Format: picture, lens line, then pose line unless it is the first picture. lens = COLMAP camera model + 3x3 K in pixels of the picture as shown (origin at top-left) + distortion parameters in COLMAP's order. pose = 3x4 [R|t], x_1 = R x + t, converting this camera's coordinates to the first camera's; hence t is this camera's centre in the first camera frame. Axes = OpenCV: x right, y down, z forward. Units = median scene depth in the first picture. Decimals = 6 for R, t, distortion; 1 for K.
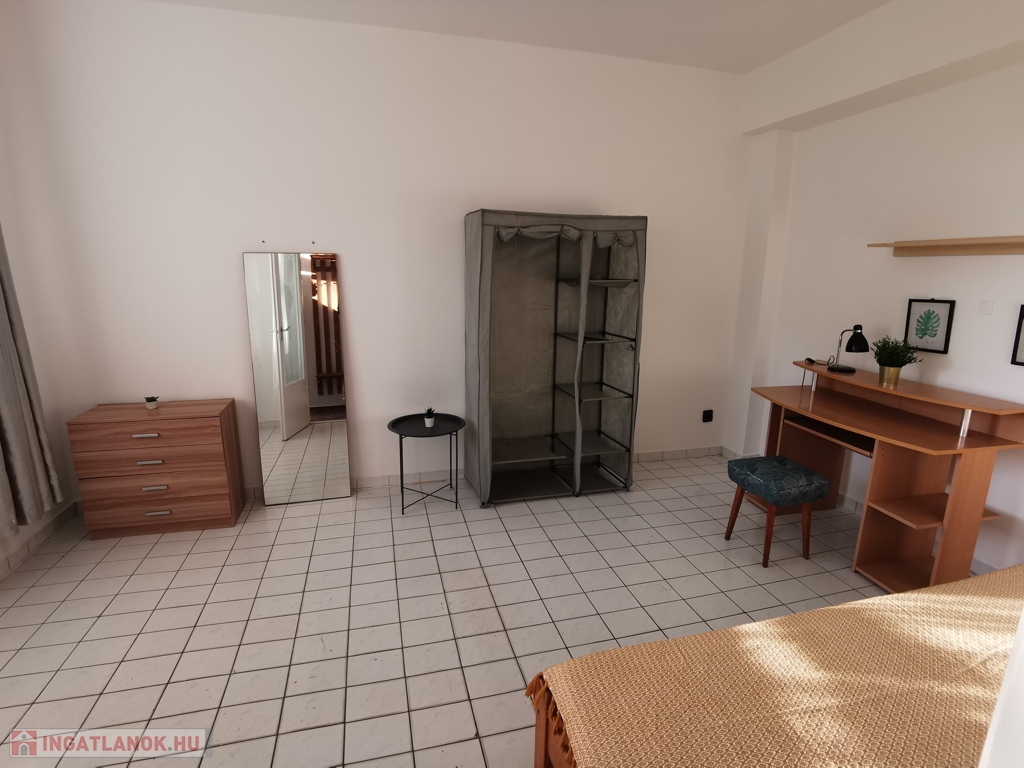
lens RADIAL K [[541.4, 0, 512.9], [0, 541.4, 366.2], [0, 0, 1]] dist [-0.031695, -0.000342]
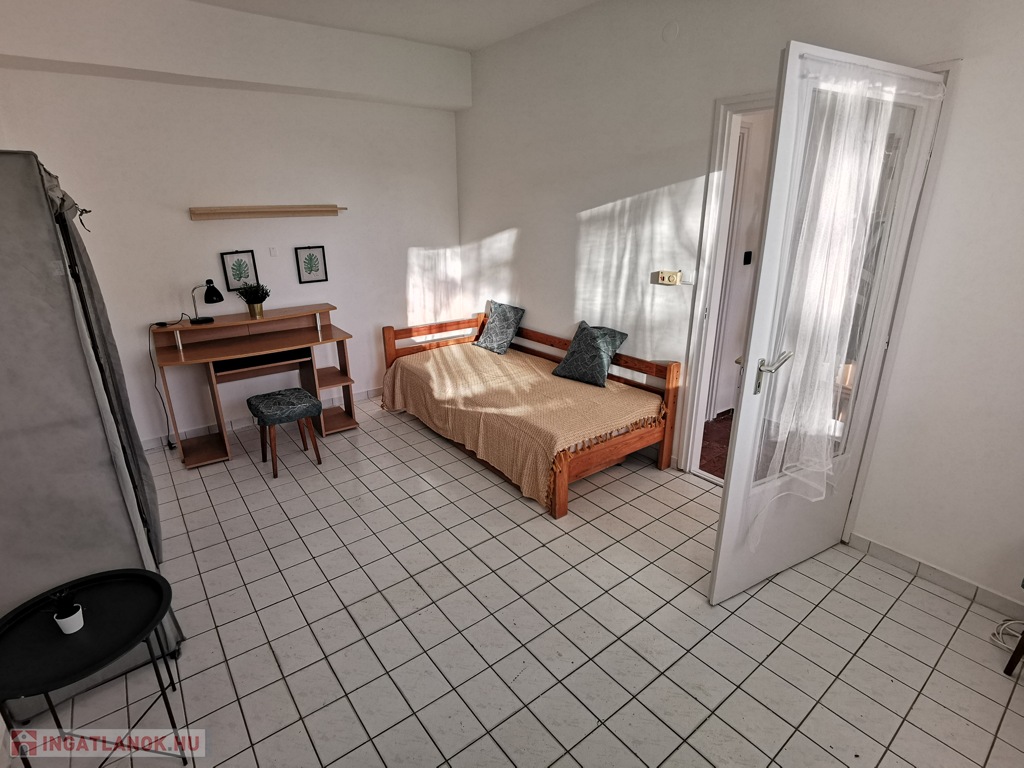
lens RADIAL K [[520.7, 0, 516.9], [0, 520.7, 379.7], [0, 0, 1]] dist [-0.018360, 0.000318]
pose [[-0.392876, -0.284983, 0.874319, -0.692529], [0.185752, 0.906577, 0.378966, -0.184758], [-0.900636, 0.311293, -0.303236, 0.811883]]
